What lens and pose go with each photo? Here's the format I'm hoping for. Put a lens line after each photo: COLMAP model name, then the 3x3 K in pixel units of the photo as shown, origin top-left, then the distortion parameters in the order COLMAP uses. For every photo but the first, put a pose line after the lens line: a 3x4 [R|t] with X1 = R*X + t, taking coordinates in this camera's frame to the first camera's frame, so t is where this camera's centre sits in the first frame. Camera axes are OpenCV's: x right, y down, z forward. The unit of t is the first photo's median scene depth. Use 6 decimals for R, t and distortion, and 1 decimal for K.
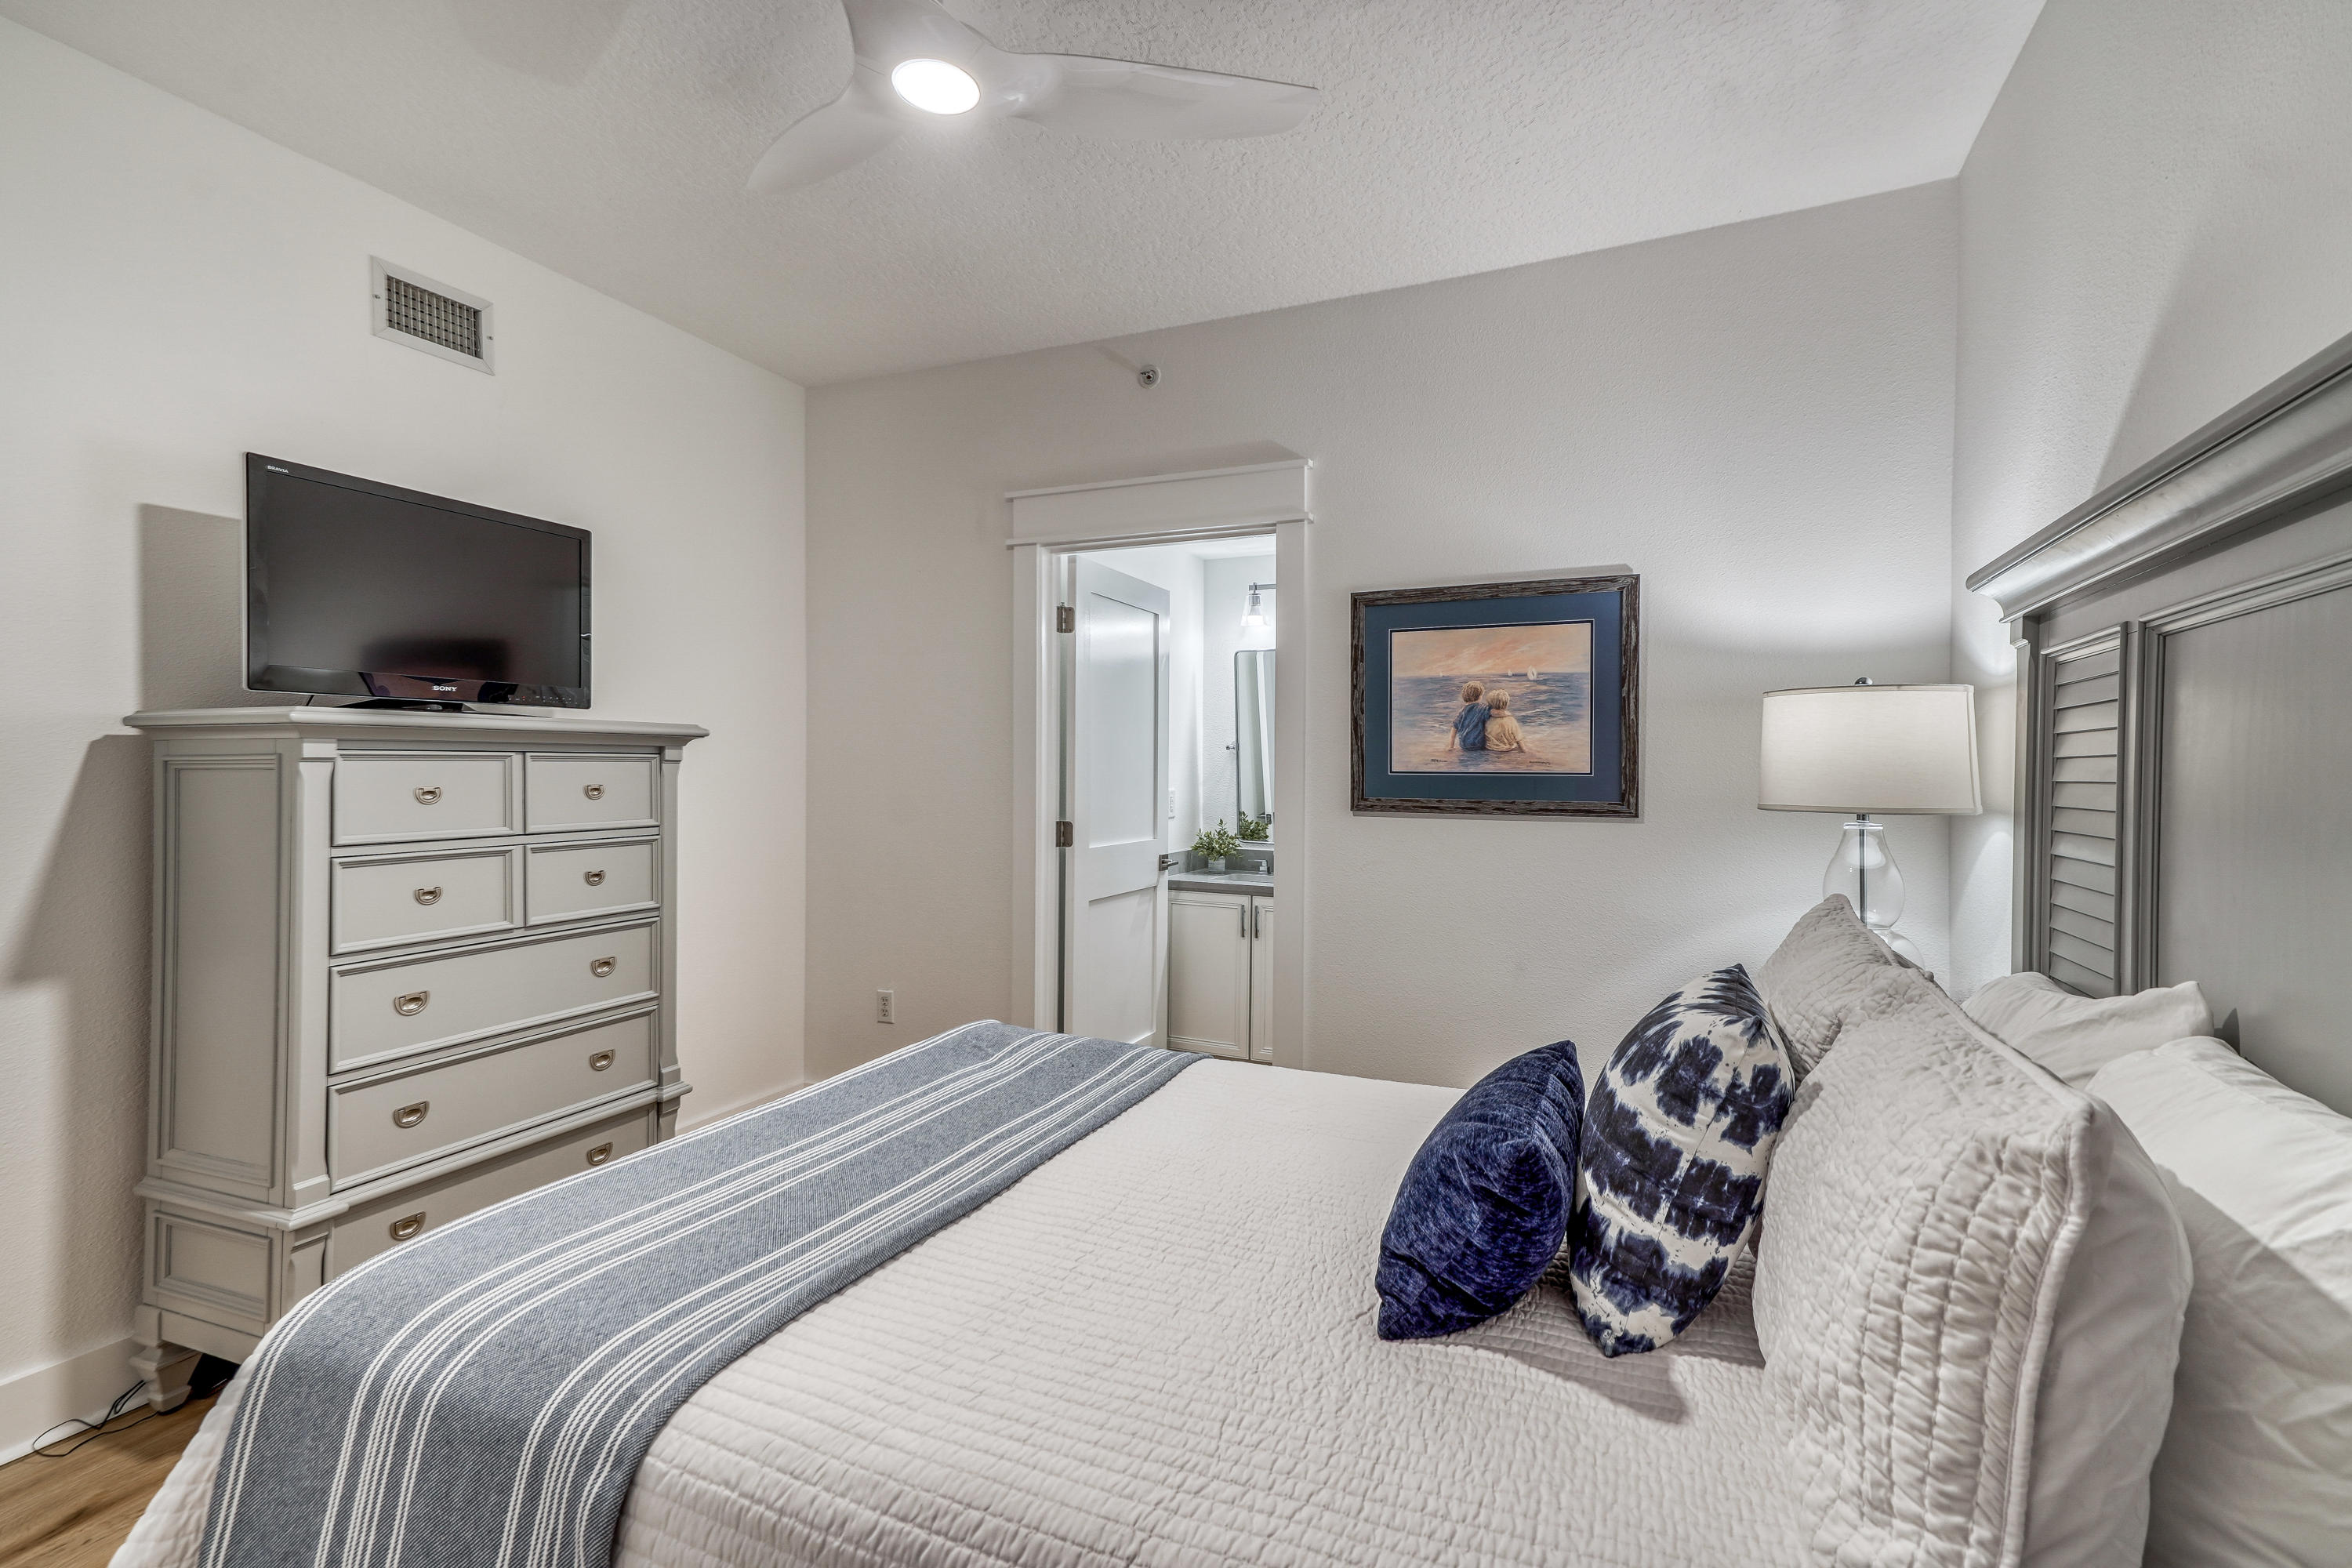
lens RADIAL K [[1102.1, 0, 1175.1], [0, 1102.1, 776.8], [0, 0, 1]] dist [0.013795, -0.000057]
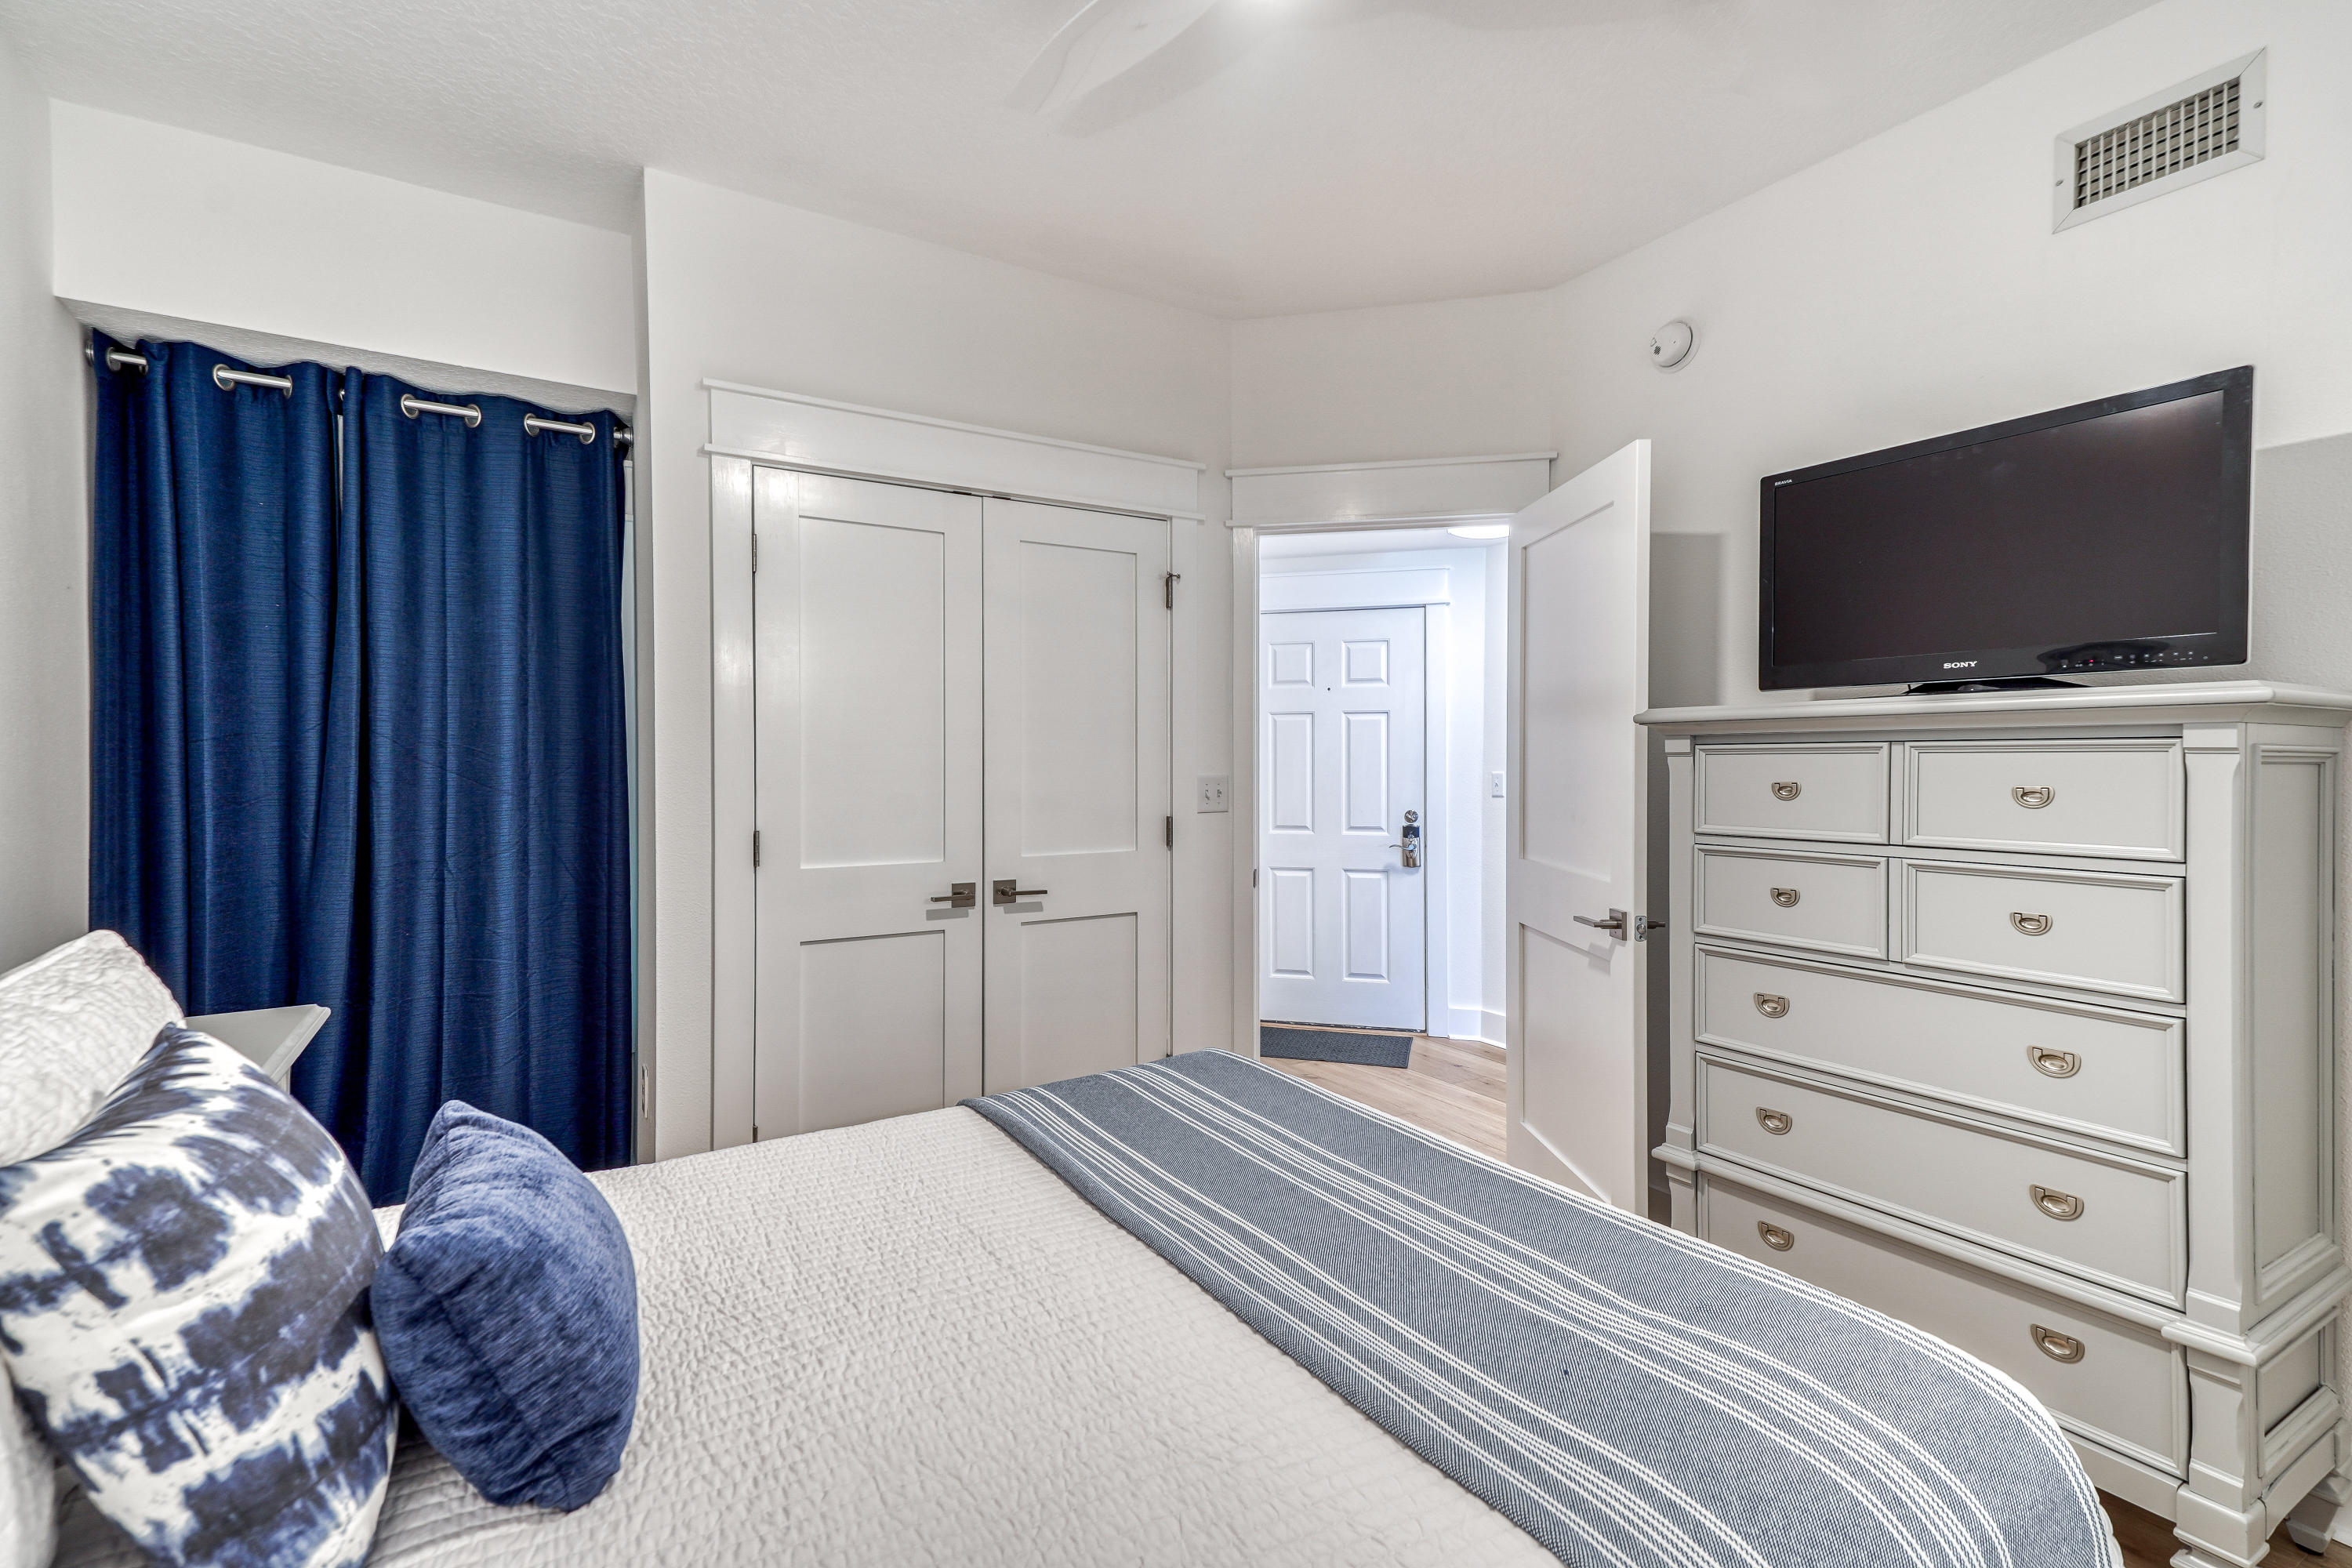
lens RADIAL K [[1055.5, 0, 1138.8], [0, 1055.5, 790.5], [0, 0, 1]] dist [0.046285, -0.000528]
pose [[-0.581889, 0.022080, -0.812969, 0.305545], [-0.009628, 0.999374, 0.034034, -0.008150], [0.813212, 0.027631, -0.581312, 0.851234]]
